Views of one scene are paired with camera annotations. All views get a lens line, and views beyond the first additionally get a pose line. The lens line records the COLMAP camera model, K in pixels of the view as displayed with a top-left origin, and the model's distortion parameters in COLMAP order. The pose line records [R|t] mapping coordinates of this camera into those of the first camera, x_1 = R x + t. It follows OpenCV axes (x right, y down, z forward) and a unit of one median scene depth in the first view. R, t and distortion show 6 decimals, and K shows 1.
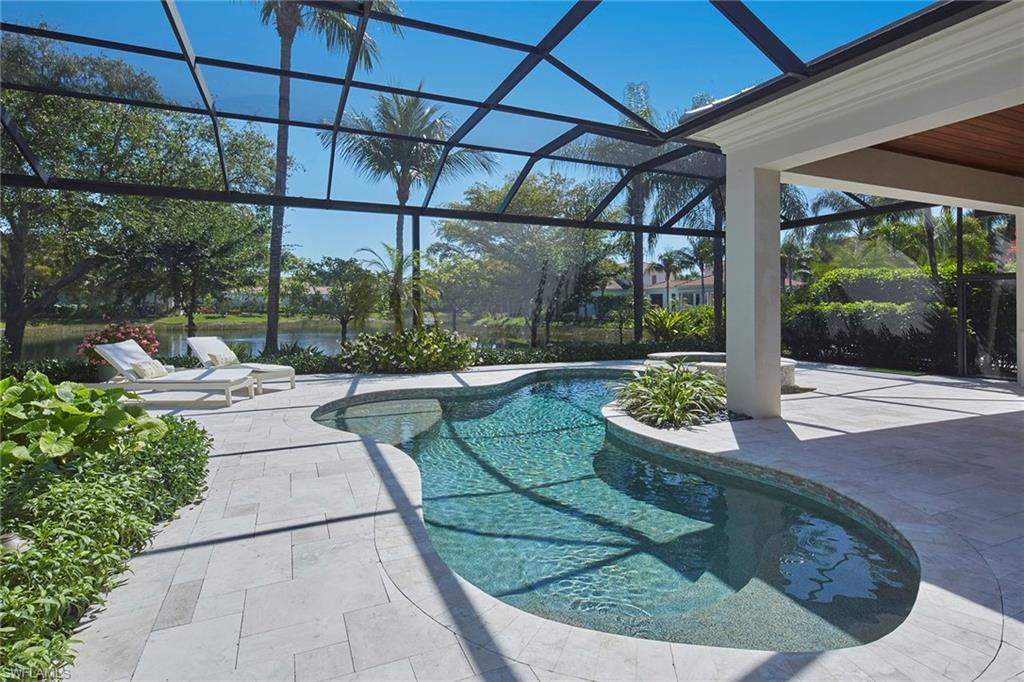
lens RADIAL K [[538.8, 0, 505.8], [0, 538.8, 309.4], [0, 0, 1]] dist [0.005796, -0.000171]
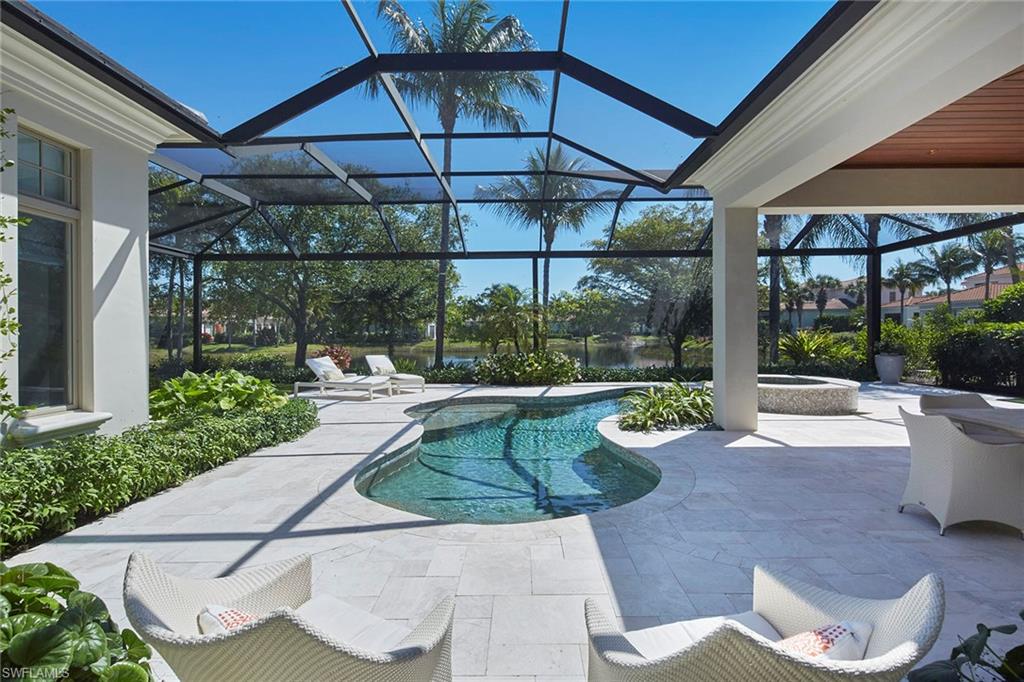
lens RADIAL K [[516.2, 0, 507.8], [0, 516.2, 333.3], [0, 0, 1]] dist [0.004205, -0.000559]
pose [[0.903028, -0.009686, -0.429472, 0.272694], [0.009823, 0.999950, -0.001898, -0.002485], [0.429469, -0.002505, 0.903078, -0.094214]]
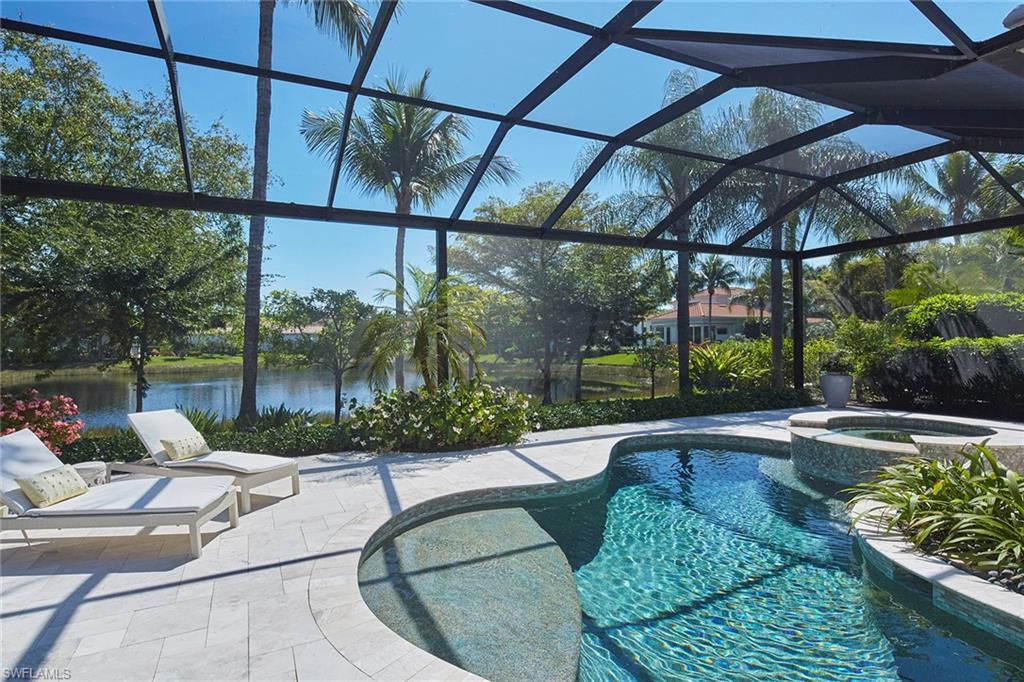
lens RADIAL K [[516.2, 0, 446.0], [0, 516.2, 330.3], [0, 0, 1]] dist [0.004205, -0.000559]
pose [[0.999825, -0.015287, -0.010766, -0.145944], [0.014987, 0.999511, -0.027450, -0.015947], [0.011180, 0.027284, 0.999565, 0.275435]]
